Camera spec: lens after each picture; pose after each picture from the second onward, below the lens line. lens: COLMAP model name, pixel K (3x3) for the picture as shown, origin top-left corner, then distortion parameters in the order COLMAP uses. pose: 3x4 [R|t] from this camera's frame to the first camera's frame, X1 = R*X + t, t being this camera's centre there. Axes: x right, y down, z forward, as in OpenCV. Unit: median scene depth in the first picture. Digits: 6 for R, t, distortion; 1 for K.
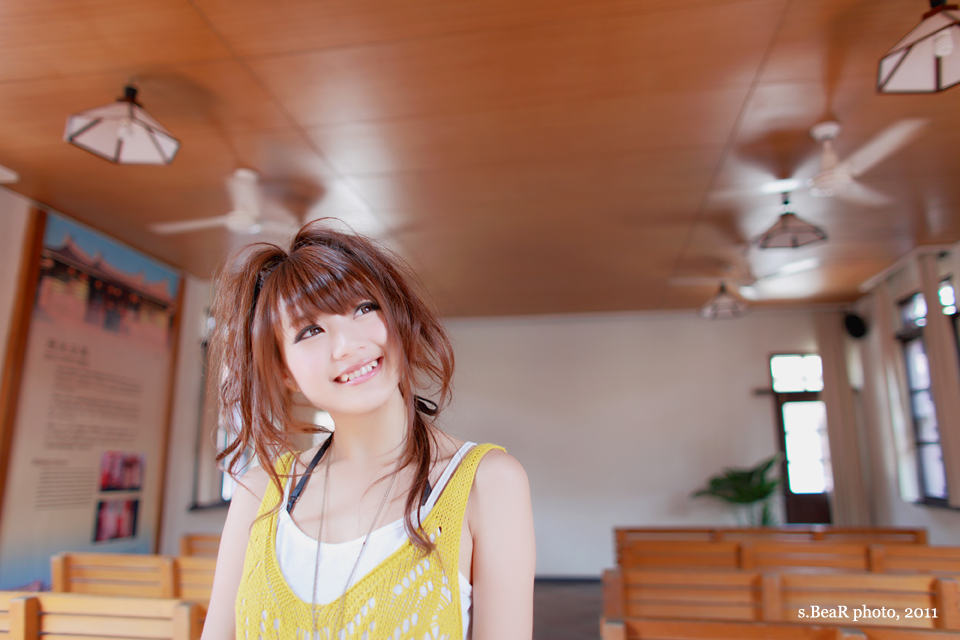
lens RADIAL K [[681.0, 0, 478.0], [0, 681.0, 322.7], [0, 0, 1]] dist [-0.025985, 0.021387]
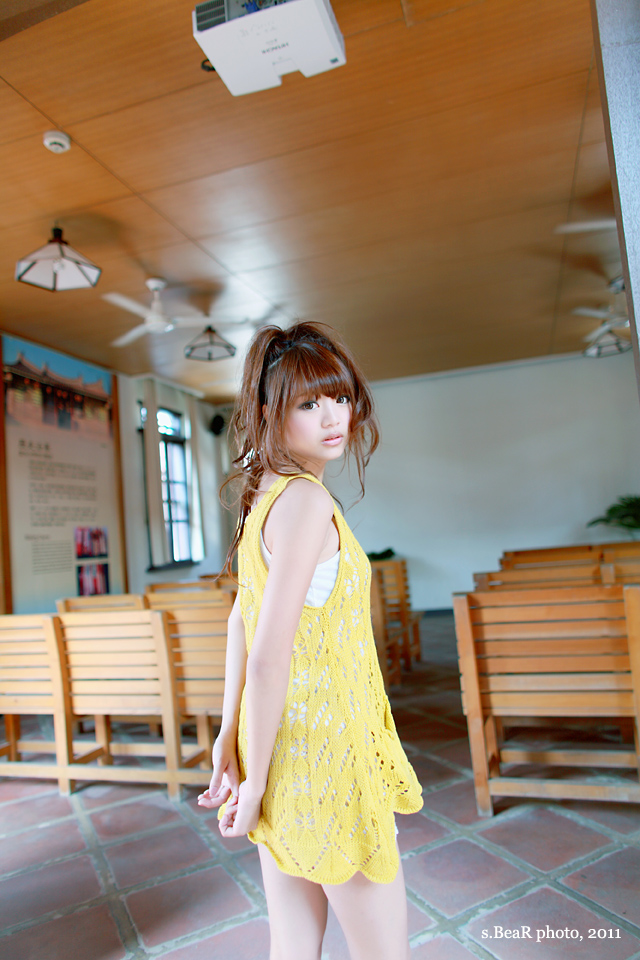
lens RADIAL K [[681.0, 0, 318.1], [0, 681.0, 478.6], [0, 0, 1]] dist [-0.025985, 0.021387]
pose [[0.986870, -0.093918, -0.131403, 0.051023], [0.110411, 0.986065, 0.124442, 0.000770], [0.117885, -0.137317, 0.983487, -0.146410]]
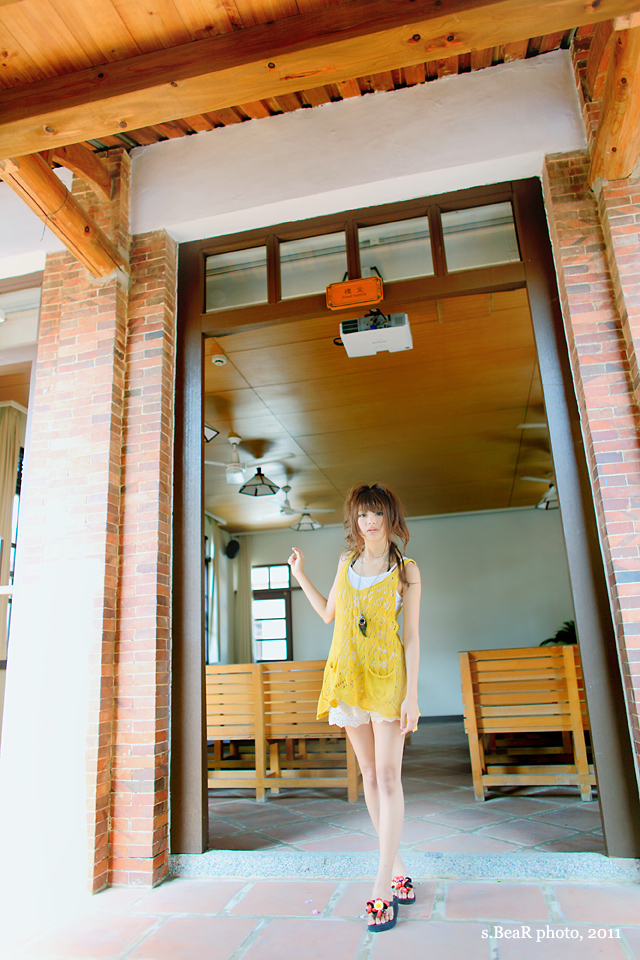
lens RADIAL K [[681.0, 0, 320.1], [0, 681.0, 478.7], [0, 0, 1]] dist [-0.025985, 0.021387]
pose [[0.997001, -0.059904, -0.048992, -0.047553], [0.056316, 0.995842, -0.071605, 0.004374], [0.053078, 0.068631, 0.996229, -0.511591]]
